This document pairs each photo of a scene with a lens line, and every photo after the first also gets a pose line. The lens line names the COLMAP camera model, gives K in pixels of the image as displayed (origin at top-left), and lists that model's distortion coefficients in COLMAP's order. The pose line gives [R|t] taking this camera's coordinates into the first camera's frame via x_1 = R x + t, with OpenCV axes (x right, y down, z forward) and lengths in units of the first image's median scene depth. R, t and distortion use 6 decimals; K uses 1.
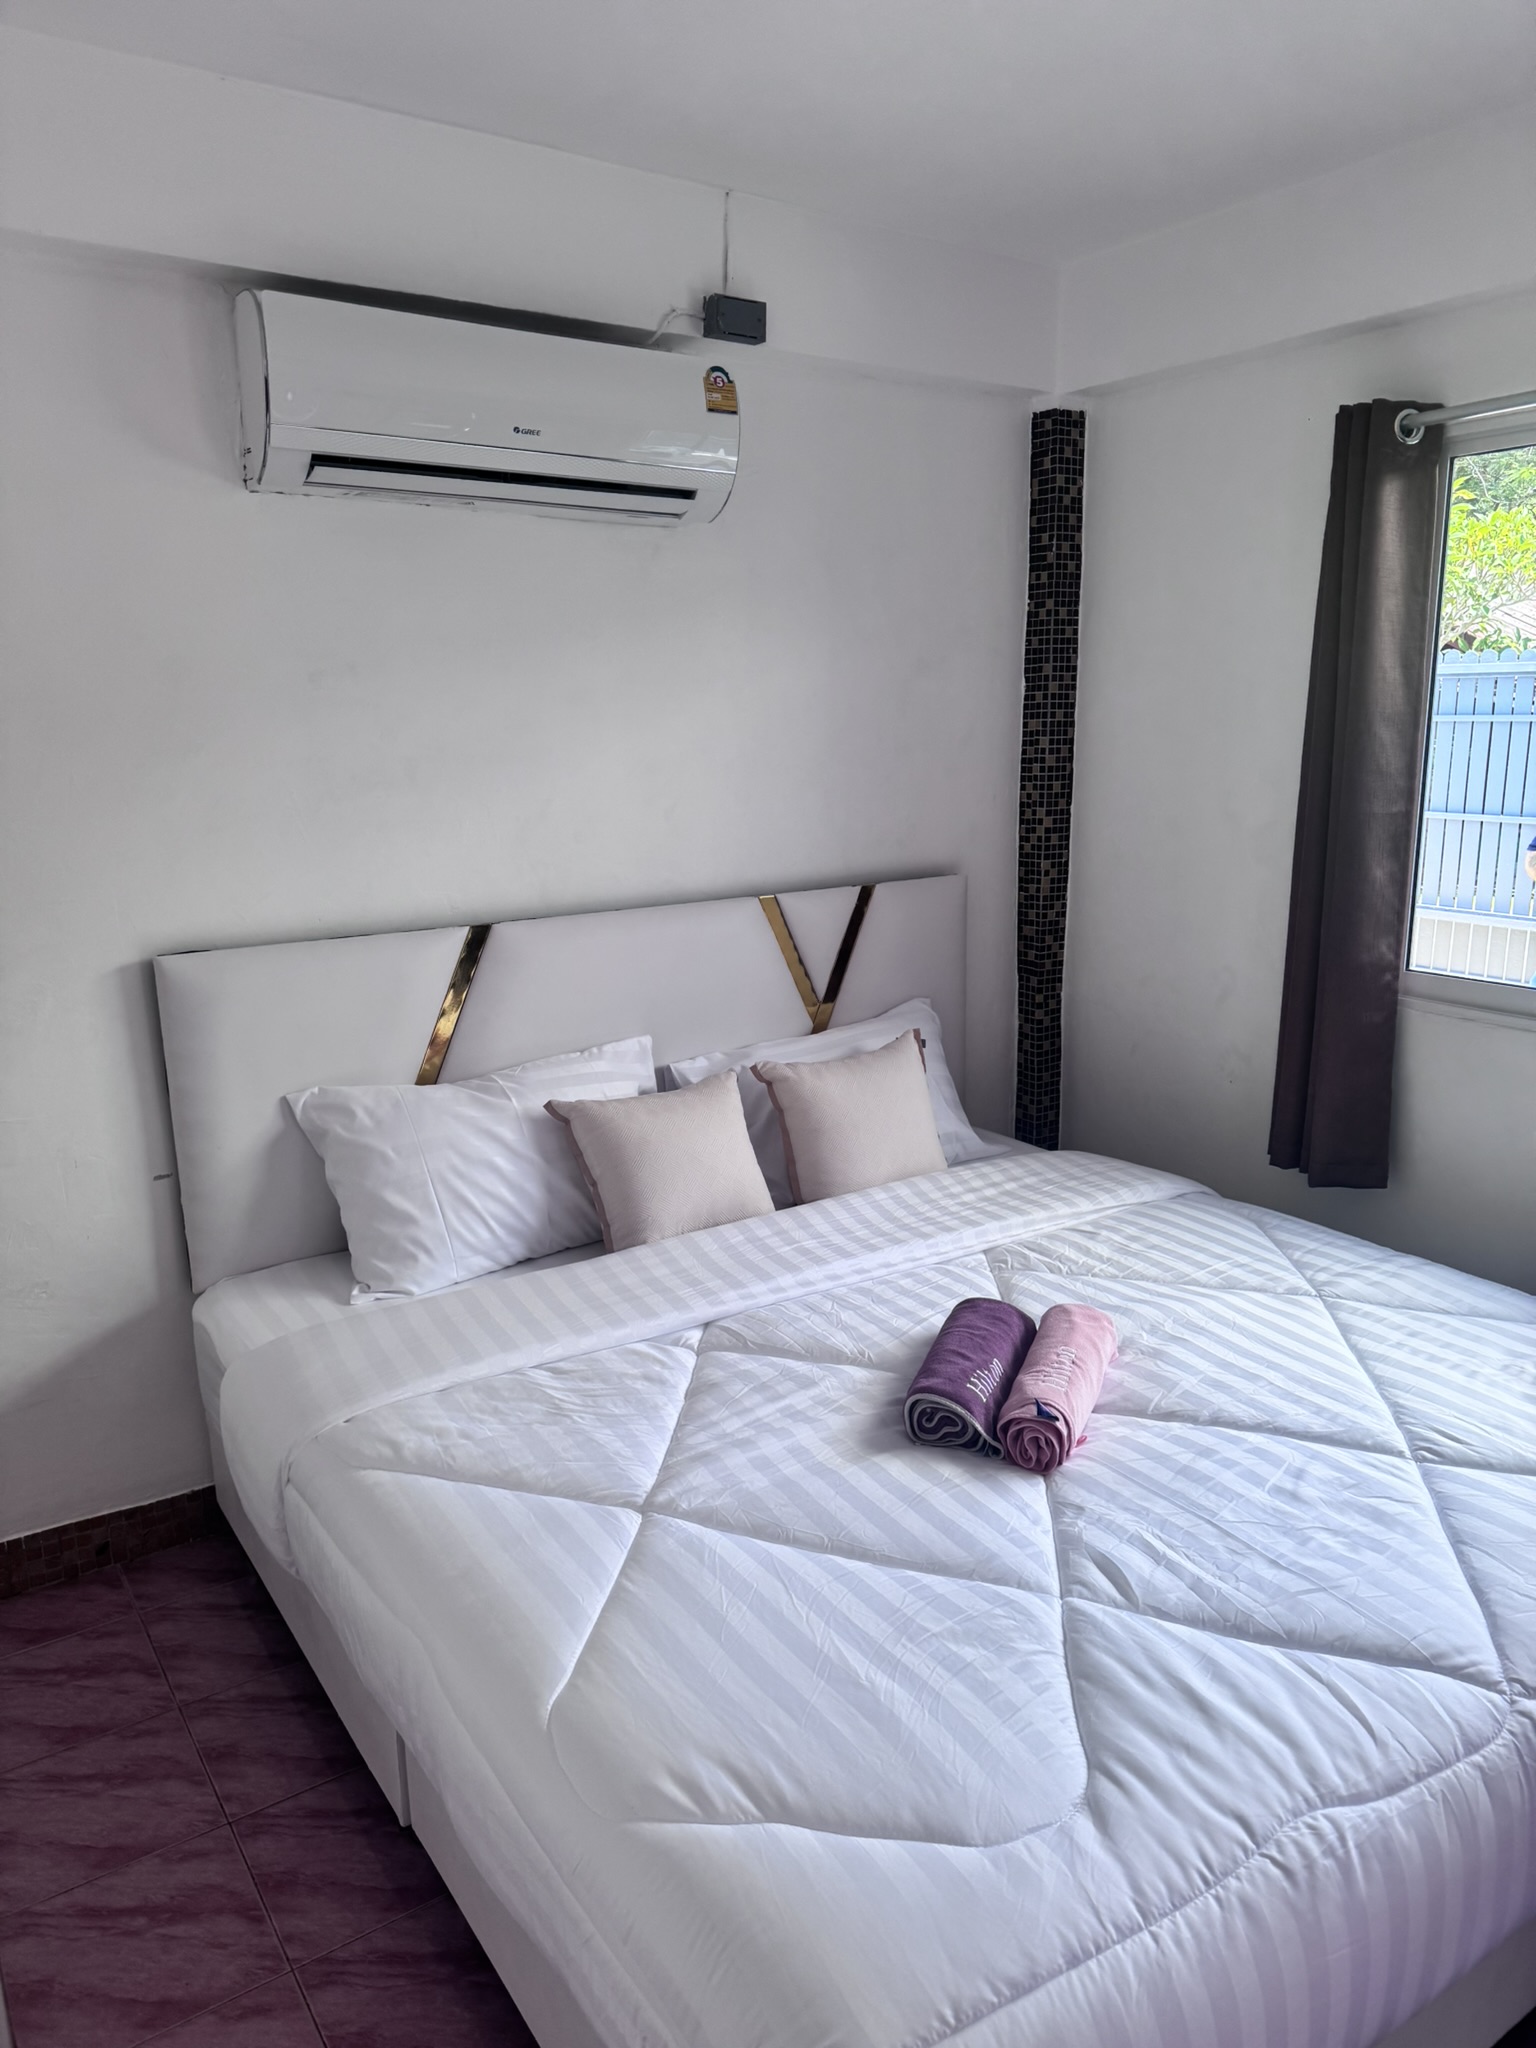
lens RADIAL K [[1442.5, 0, 761.7], [0, 1442.5, 1024.8], [0, 0, 1]] dist [0.042404, -0.054634]
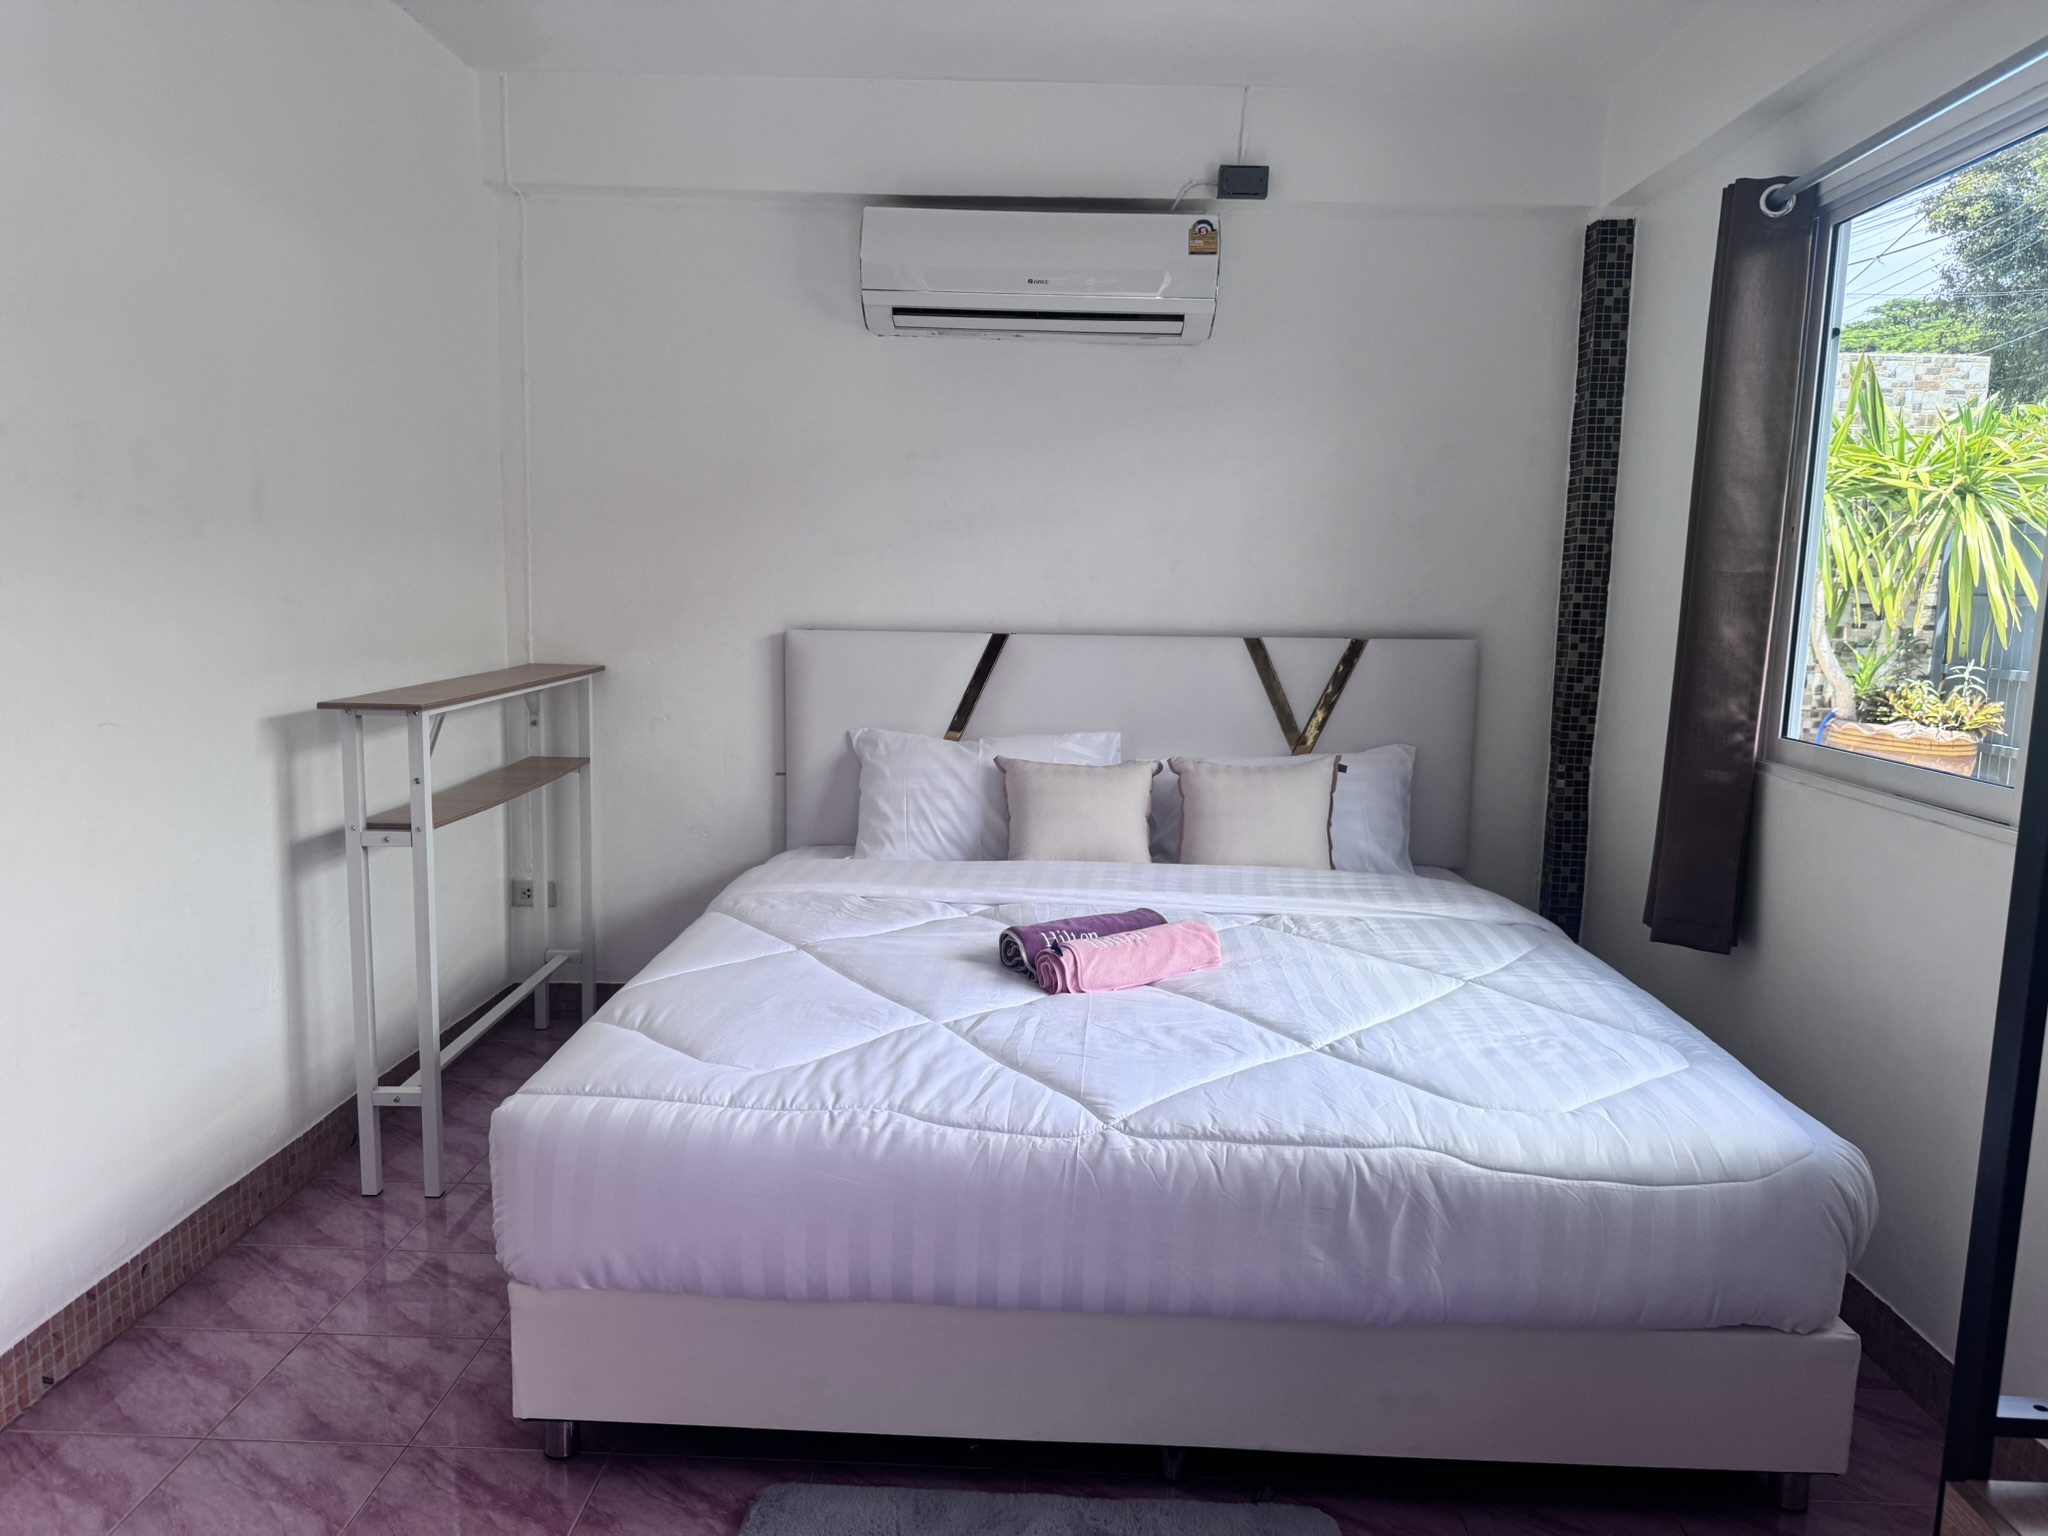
lens RADIAL K [[1442.5, 0, 1015.2], [0, 1442.5, 759.4], [0, 0, 1]] dist [0.042404, -0.054634]
pose [[0.804955, 0.105338, -0.583911, 0.661398], [-0.158436, 0.986541, -0.040439, 0.108308], [0.571792, 0.125064, 0.810810, -0.098630]]
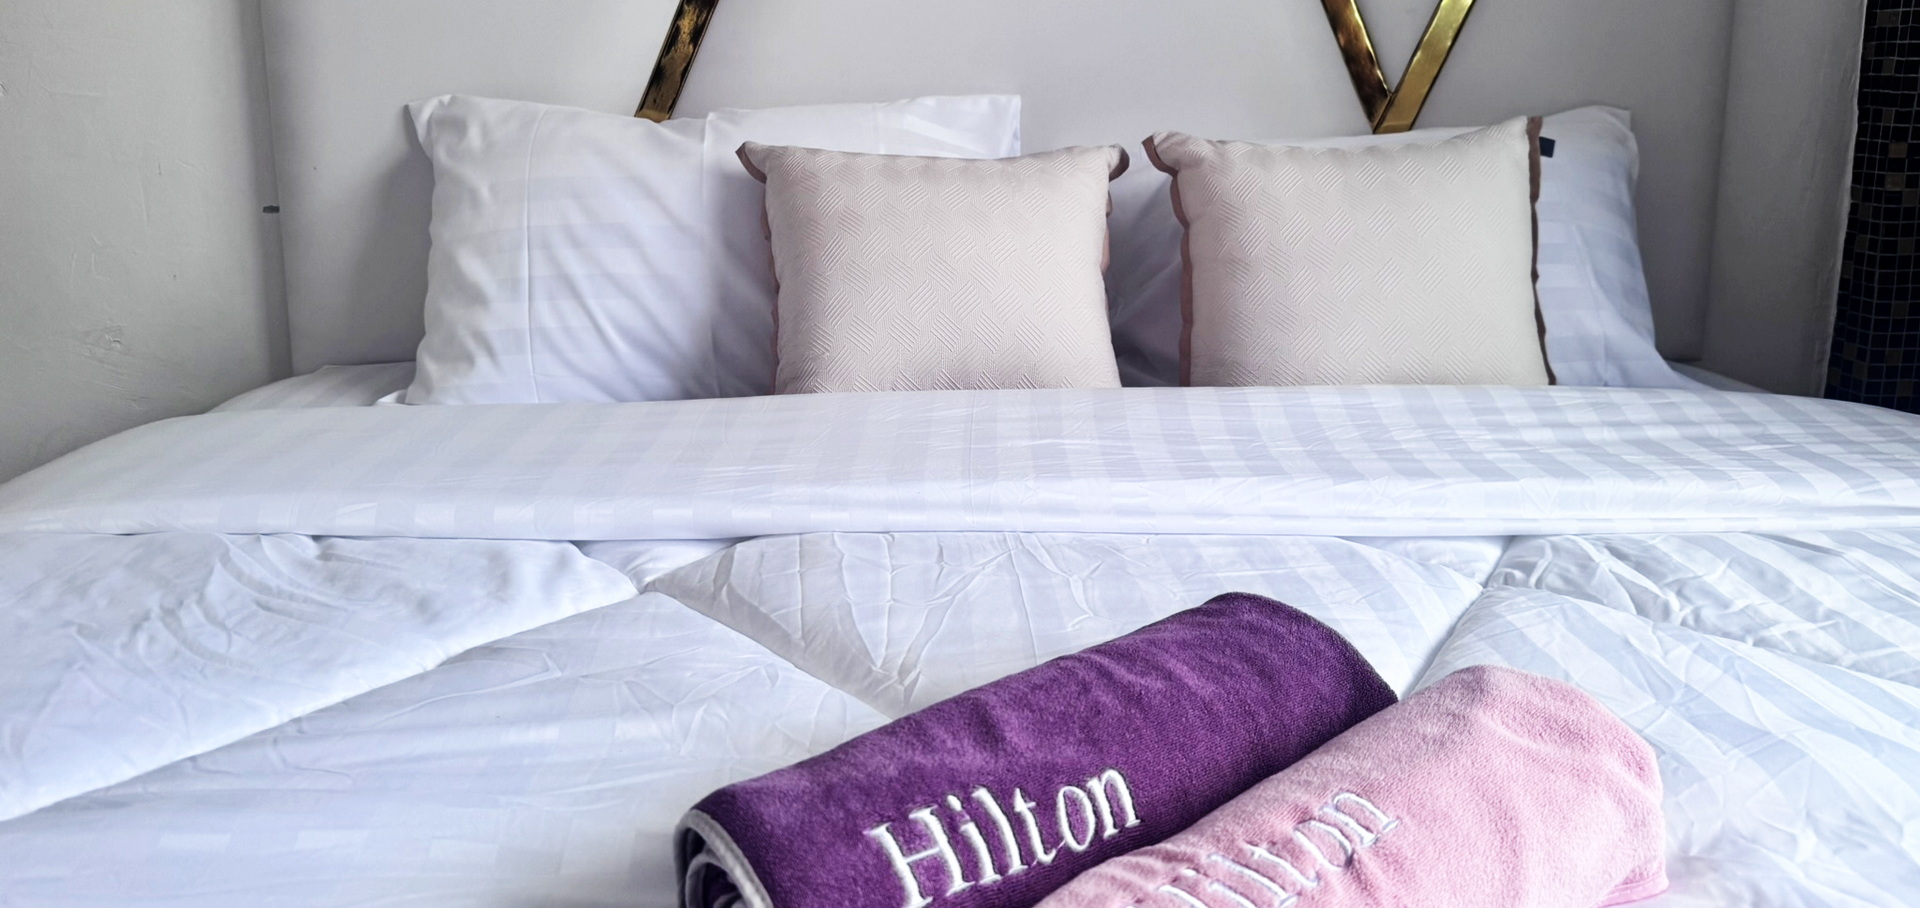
lens RADIAL K [[1351.5, 0, 974.7], [0, 1351.5, 324.0], [0, 0, 1]] dist [0.043922, -0.056915]
pose [[0.868027, 0.111706, -0.483787, 0.201850], [-0.124280, 0.992228, 0.006117, 0.109950], [0.480711, 0.054815, 0.875164, 0.570867]]
